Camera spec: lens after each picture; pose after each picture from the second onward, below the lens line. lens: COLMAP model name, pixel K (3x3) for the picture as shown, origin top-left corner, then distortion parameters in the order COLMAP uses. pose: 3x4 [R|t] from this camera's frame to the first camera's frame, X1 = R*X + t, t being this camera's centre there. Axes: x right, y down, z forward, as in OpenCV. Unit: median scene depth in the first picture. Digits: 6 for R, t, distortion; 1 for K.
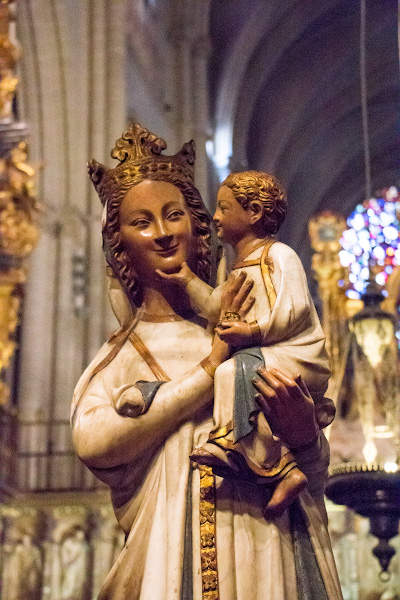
lens RADIAL K [[1371.2, 0, 194.8], [0, 1371.2, 299.8], [0, 0, 1]] dist [0.284229, 0.000000]
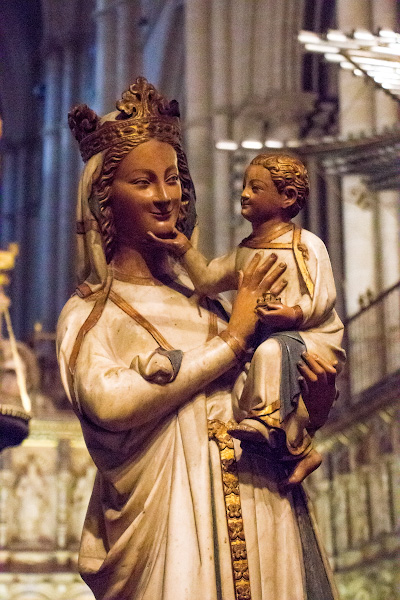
lens RADIAL K [[1604.9, 0, 201.0], [0, 1604.9, 303.1], [0, 0, 1]] dist [0.450065, 0.000000]
pose [[0.893080, 0.109297, 0.436420, -0.535384], [-0.139039, 0.989607, 0.036688, -0.020559], [-0.427875, -0.093445, 0.898995, -0.061575]]
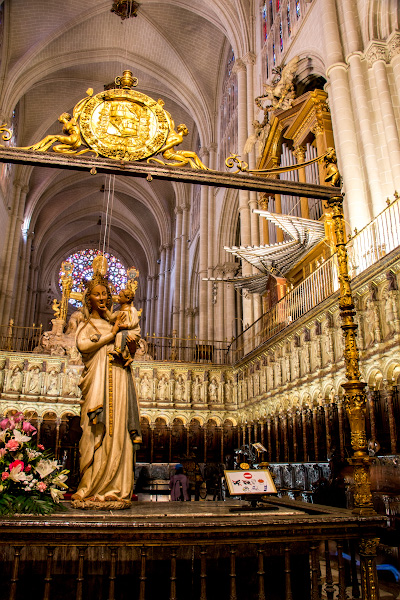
lens RADIAL K [[524.8, 0, 202.3], [0, 524.8, 297.2], [0, 0, 1]] dist [-0.123542, 0.055687]
pose [[0.909235, 0.142125, 0.391270, -0.396383], [-0.147816, 0.988890, -0.015709, -0.078008], [-0.389156, -0.043553, 0.920142, -0.625806]]
